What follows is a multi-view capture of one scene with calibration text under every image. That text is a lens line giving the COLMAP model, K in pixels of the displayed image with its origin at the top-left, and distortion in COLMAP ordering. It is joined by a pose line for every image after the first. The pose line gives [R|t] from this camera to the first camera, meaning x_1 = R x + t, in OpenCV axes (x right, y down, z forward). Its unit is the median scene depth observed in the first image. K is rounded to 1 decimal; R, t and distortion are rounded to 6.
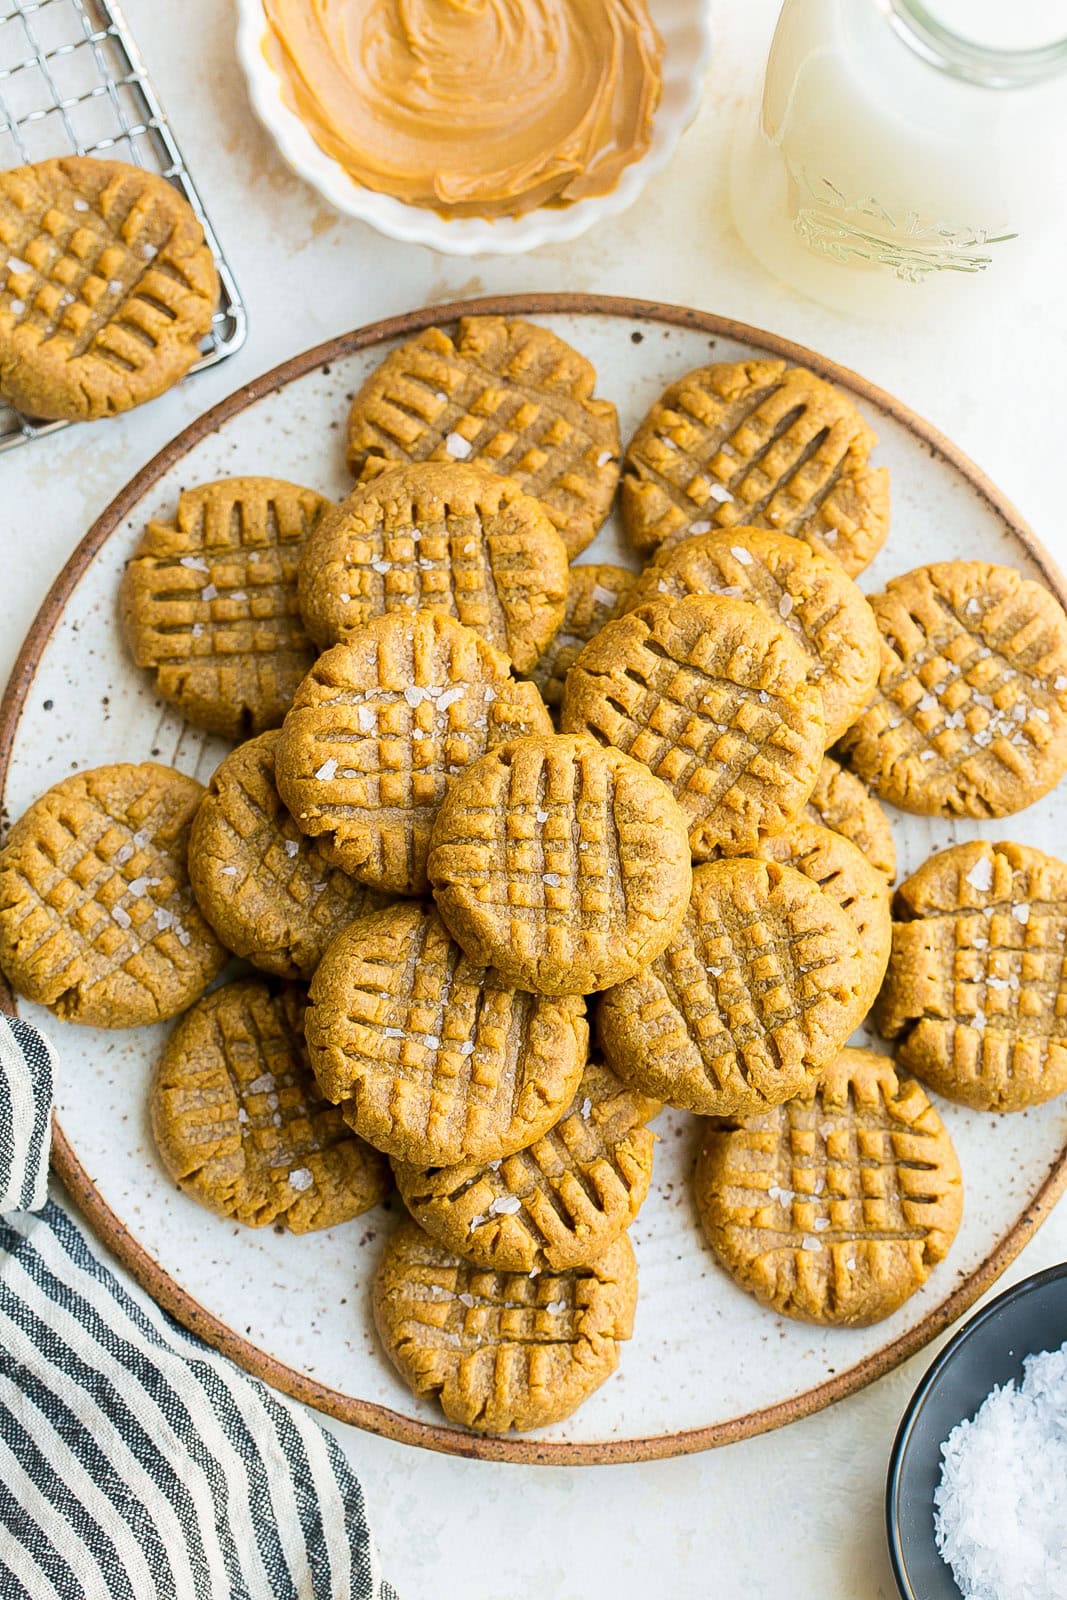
lens RADIAL K [[6315.5, 0, 533.5], [0, 6315.5, 800.0], [0, 0, 1]] dist [0.017544, 0.028430]
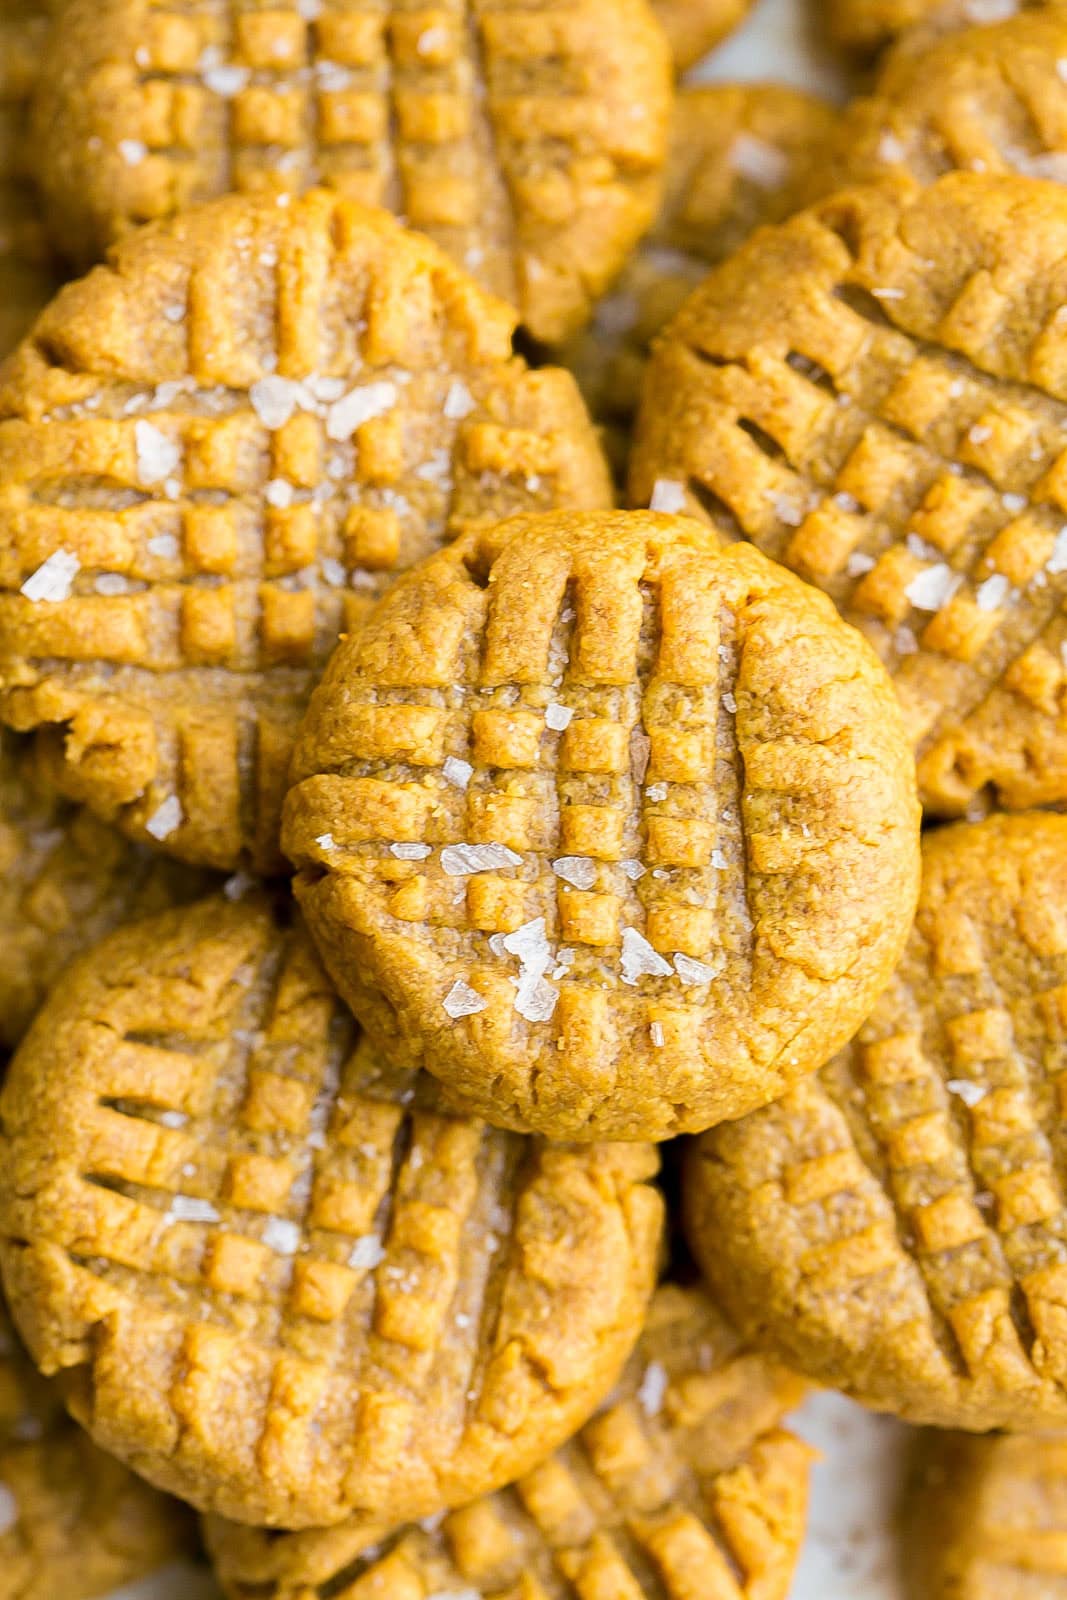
lens RADIAL K [[6315.5, 0, 533.5], [0, 6315.5, 800.0], [0, 0, 1]] dist [0.017544, 0.028430]
pose [[0.996513, 0.042049, -0.072068, 0.029395], [-0.033672, 0.992938, 0.113754, -0.038418], [0.076343, -0.110930, 0.990892, 0.587308]]
